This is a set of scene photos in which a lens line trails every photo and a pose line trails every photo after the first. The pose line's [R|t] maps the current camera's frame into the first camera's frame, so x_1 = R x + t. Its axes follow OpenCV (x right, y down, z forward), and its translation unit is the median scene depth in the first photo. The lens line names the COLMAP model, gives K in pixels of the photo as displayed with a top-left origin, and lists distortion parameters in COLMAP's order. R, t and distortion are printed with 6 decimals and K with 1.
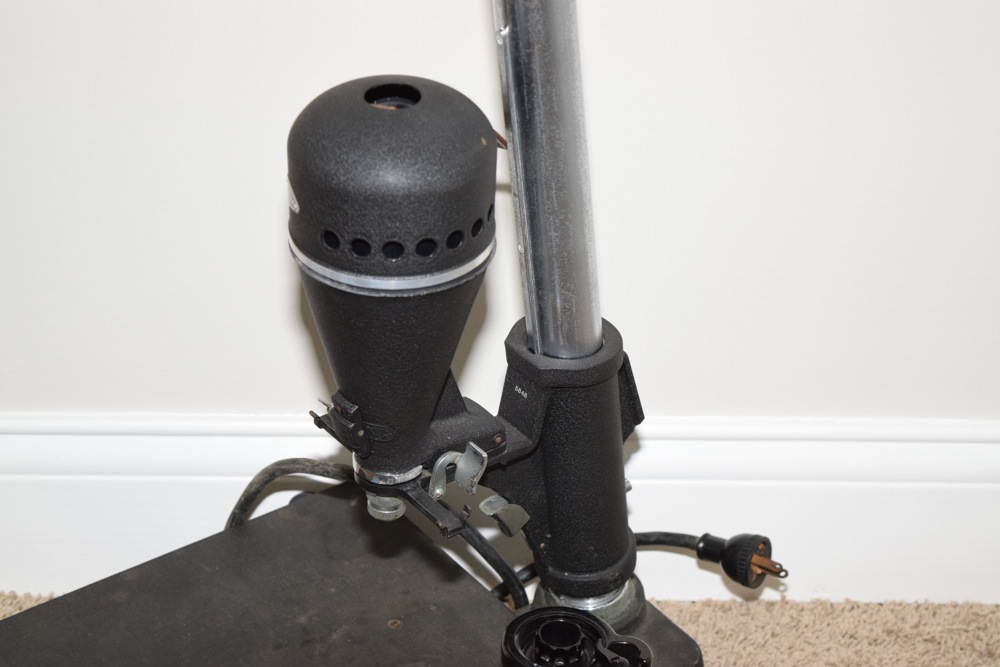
lens RADIAL K [[2265.1, 0, 504.8], [0, 2265.1, 330.3], [0, 0, 1]] dist [0.083612, 0.000000]
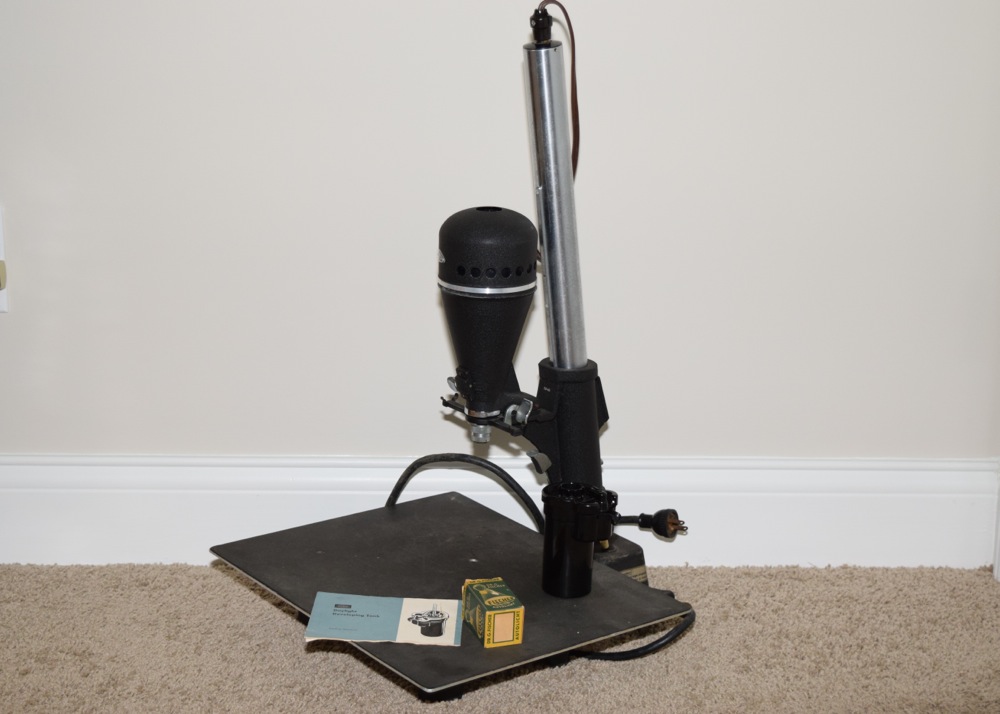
lens RADIAL K [[1764.2, 0, 481.9], [0, 1764.2, 346.6], [0, 0, 1]] dist [-0.012435, 0.000000]
pose [[0.999940, -0.008912, 0.006312, -0.063133], [0.010383, 0.954985, -0.296471, 0.479463], [-0.003386, 0.296519, 0.955021, -0.514121]]
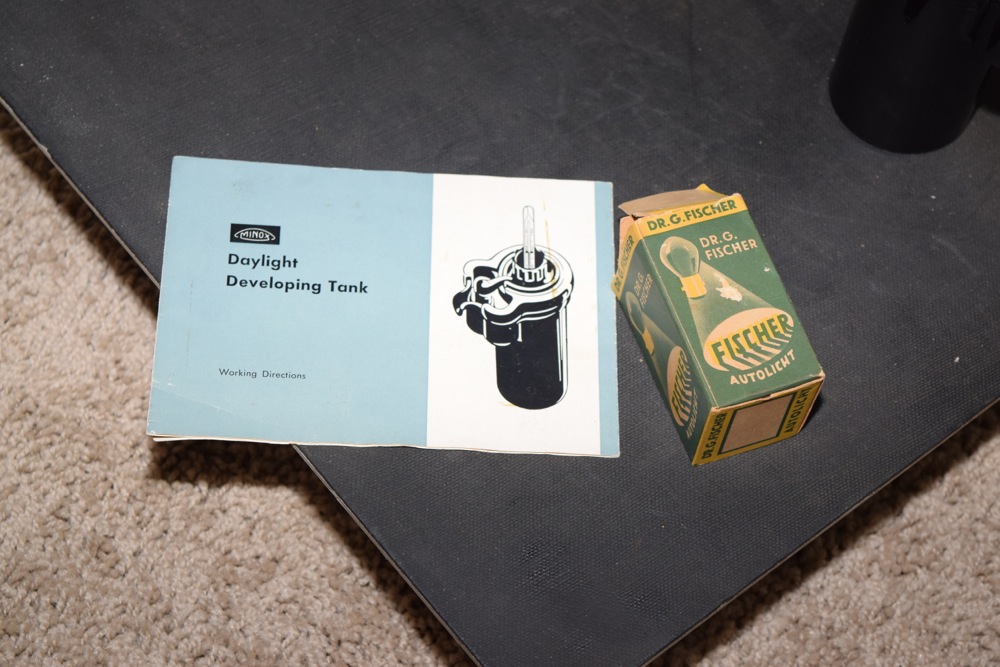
lens RADIAL K [[2265.1, 0, 498.6], [0, 2265.1, 335.1], [0, 0, 1]] dist [0.083612, 0.000000]
pose [[0.998540, -0.005054, 0.053783, -0.141036], [-0.019085, 0.898401, 0.438761, -0.021731], [-0.050536, -0.439147, 0.896993, 0.408372]]
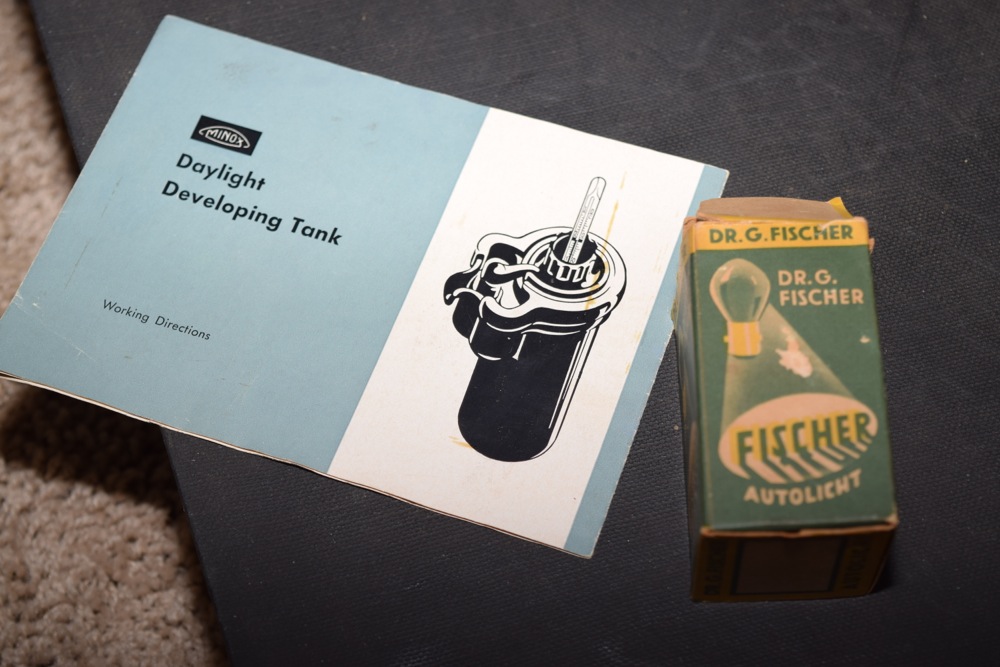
lens RADIAL K [[1928.6, 0, 503.2], [0, 1928.6, 331.5], [0, 0, 1]] dist [0.051156, 0.000000]
pose [[0.950297, 0.224759, -0.215449, -0.021271], [-0.100411, 0.876269, 0.471244, 0.076688], [0.294708, -0.426188, 0.855284, 0.658004]]
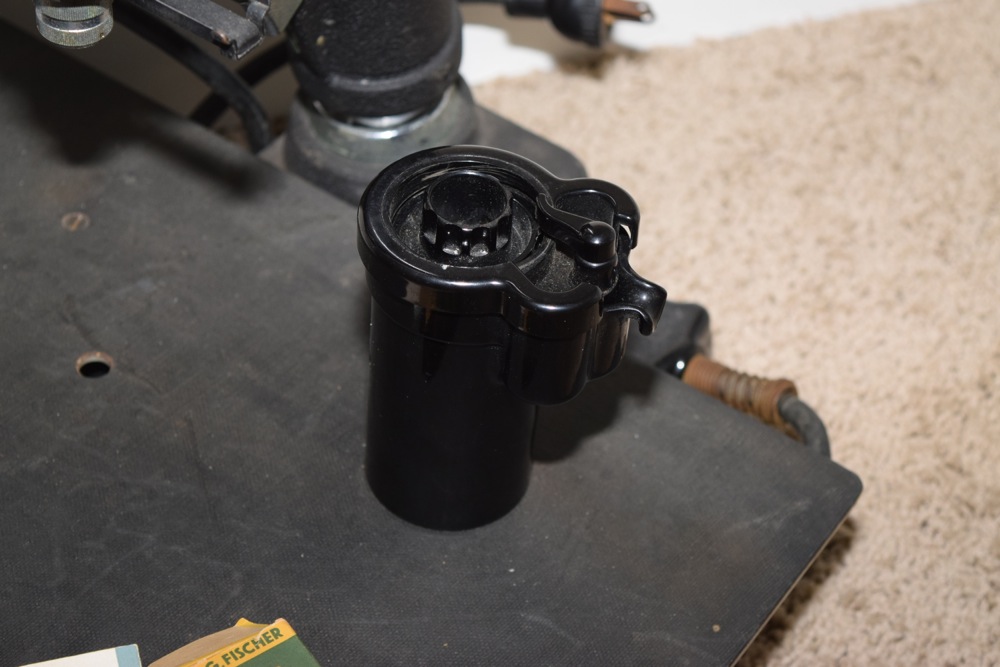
lens RADIAL K [[2265.1, 0, 501.2], [0, 2265.1, 332.7], [0, 0, 1]] dist [0.083612, 0.000000]
pose [[0.948886, -0.207847, 0.237518, -0.102756], [0.144050, 0.954793, 0.260040, 0.026536], [-0.280828, -0.212534, 0.935930, 0.497520]]
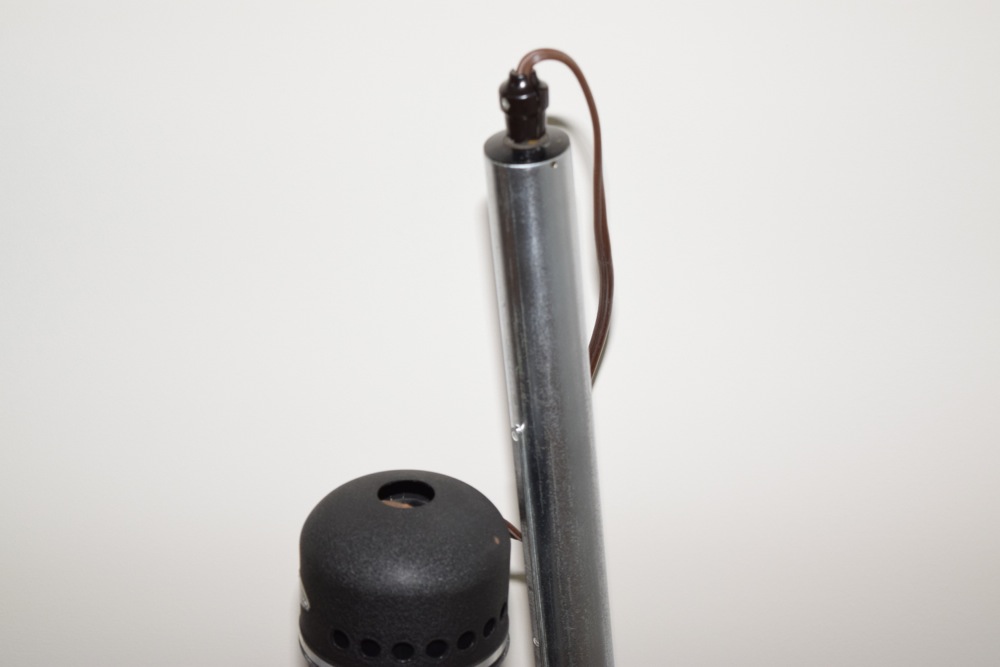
lens RADIAL K [[2265.1, 0, 498.0], [0, 2265.1, 334.7], [0, 0, 1]] dist [0.083612, 0.000000]
pose [[0.999661, 0.011459, -0.023400, 0.012444], [-0.014479, 0.990978, -0.133244, -0.037682], [0.021662, 0.133537, 0.990807, 0.004035]]
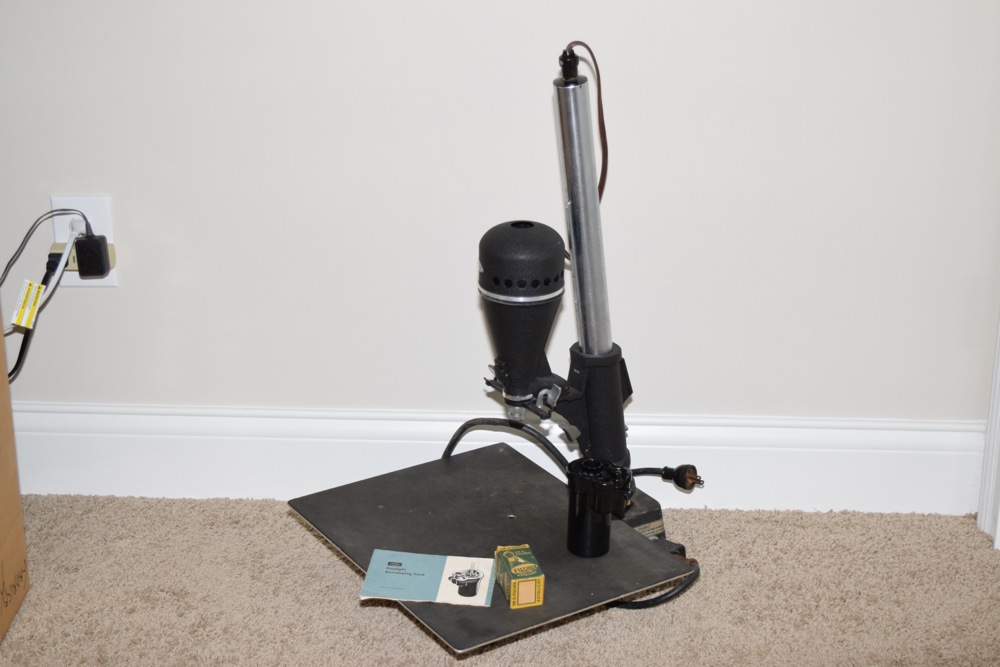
lens RADIAL K [[1644.5, 0, 500.1], [0, 1644.5, 333.2], [0, 0, 1]] dist [-0.007091, 0.000000]
pose [[0.998244, 0.003560, -0.059136, 0.029929], [-0.014686, 0.981907, -0.188796, 0.324006], [0.057394, 0.189333, 0.980234, -0.673137]]
